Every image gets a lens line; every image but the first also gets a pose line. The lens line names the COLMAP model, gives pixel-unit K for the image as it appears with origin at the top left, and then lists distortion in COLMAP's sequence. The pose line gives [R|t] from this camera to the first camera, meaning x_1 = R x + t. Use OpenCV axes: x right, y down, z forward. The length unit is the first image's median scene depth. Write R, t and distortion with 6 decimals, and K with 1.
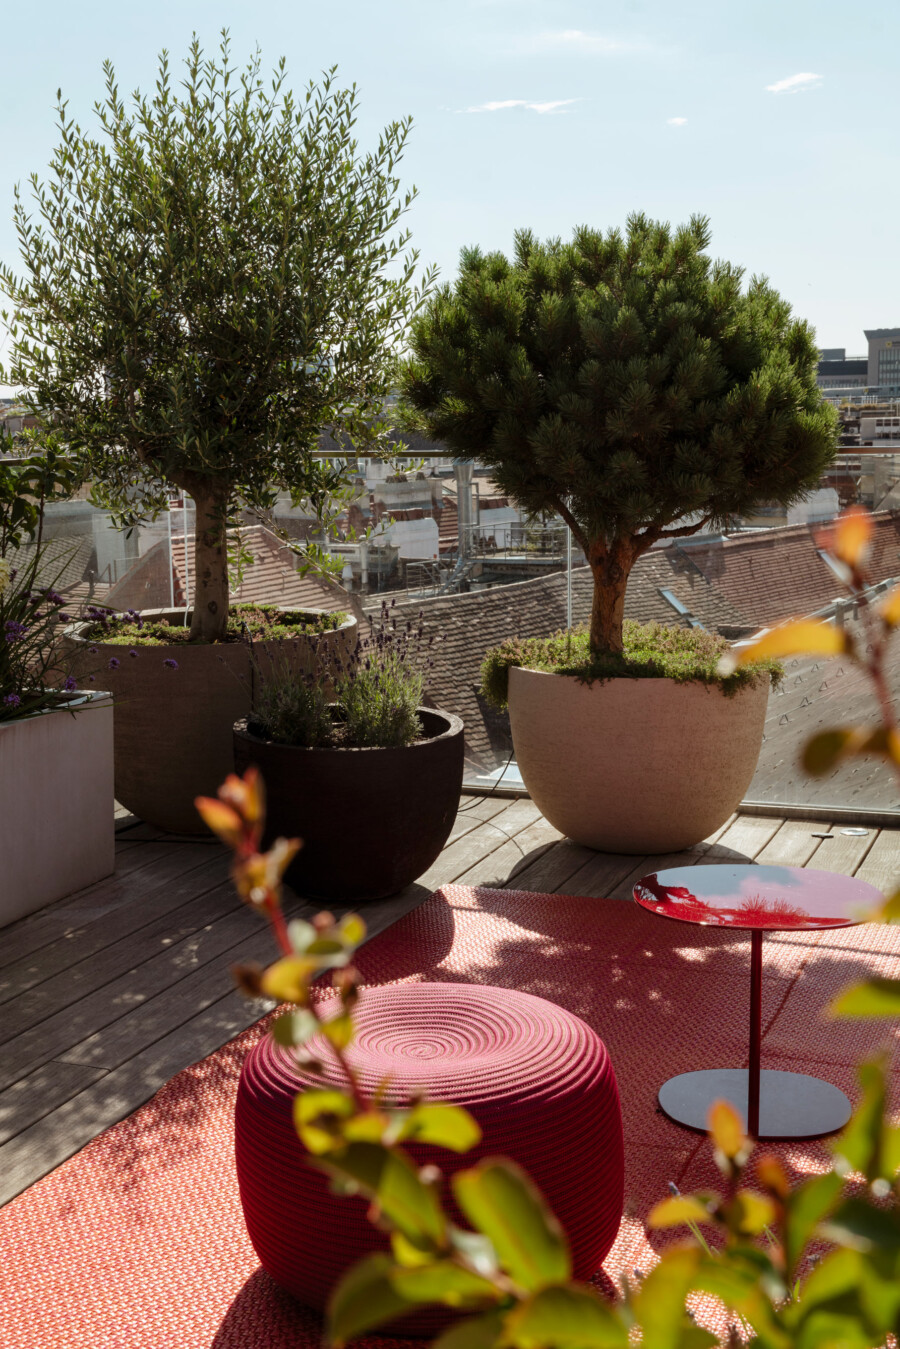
lens RADIAL K [[1812.0, 0, 450.0], [0, 1812.0, 674.5], [0, 0, 1]] dist [0.076647, -0.069077]
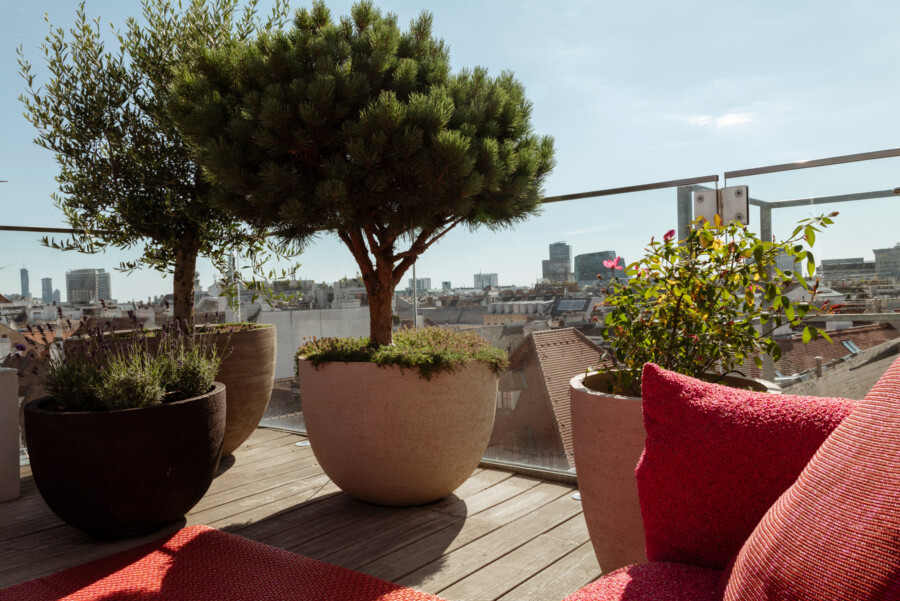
lens RADIAL K [[690.0, 0, 474.5], [0, 690.0, 301.7], [0, 0, 1]] dist [0.116301, -0.000996]
pose [[0.958093, -0.012045, -0.286203, 0.317405], [-0.024343, 0.992078, -0.123242, 0.017131], [0.285420, 0.125044, 0.950210, 0.561717]]
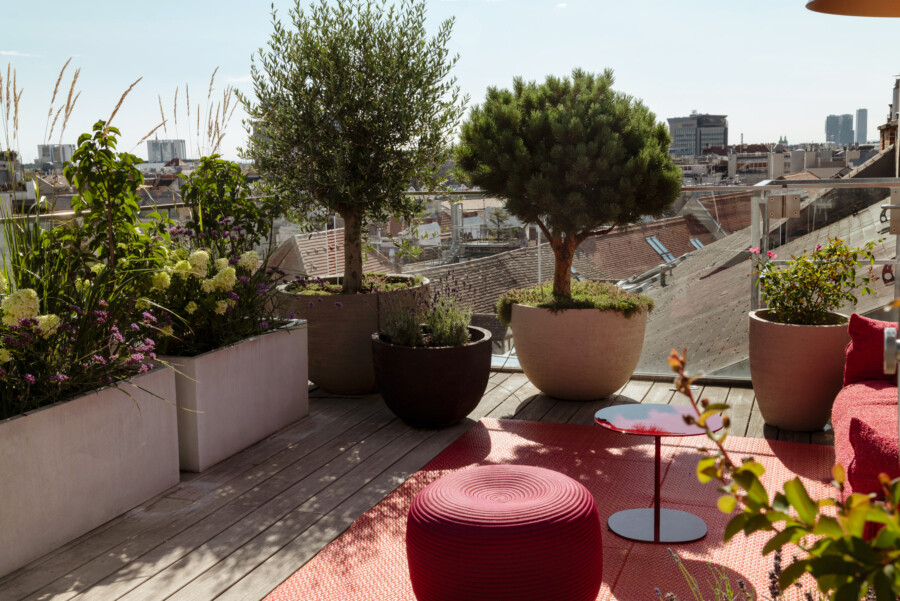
lens RADIAL K [[987.3, 0, 471.7], [0, 987.3, 300.1], [0, 0, 1]] dist [0.110069, 0.001010]
pose [[0.999541, -0.012538, 0.027583, -0.040502], [0.012738, 0.999894, -0.007082, -0.001398], [-0.027491, 0.007430, 0.999594, -0.046412]]
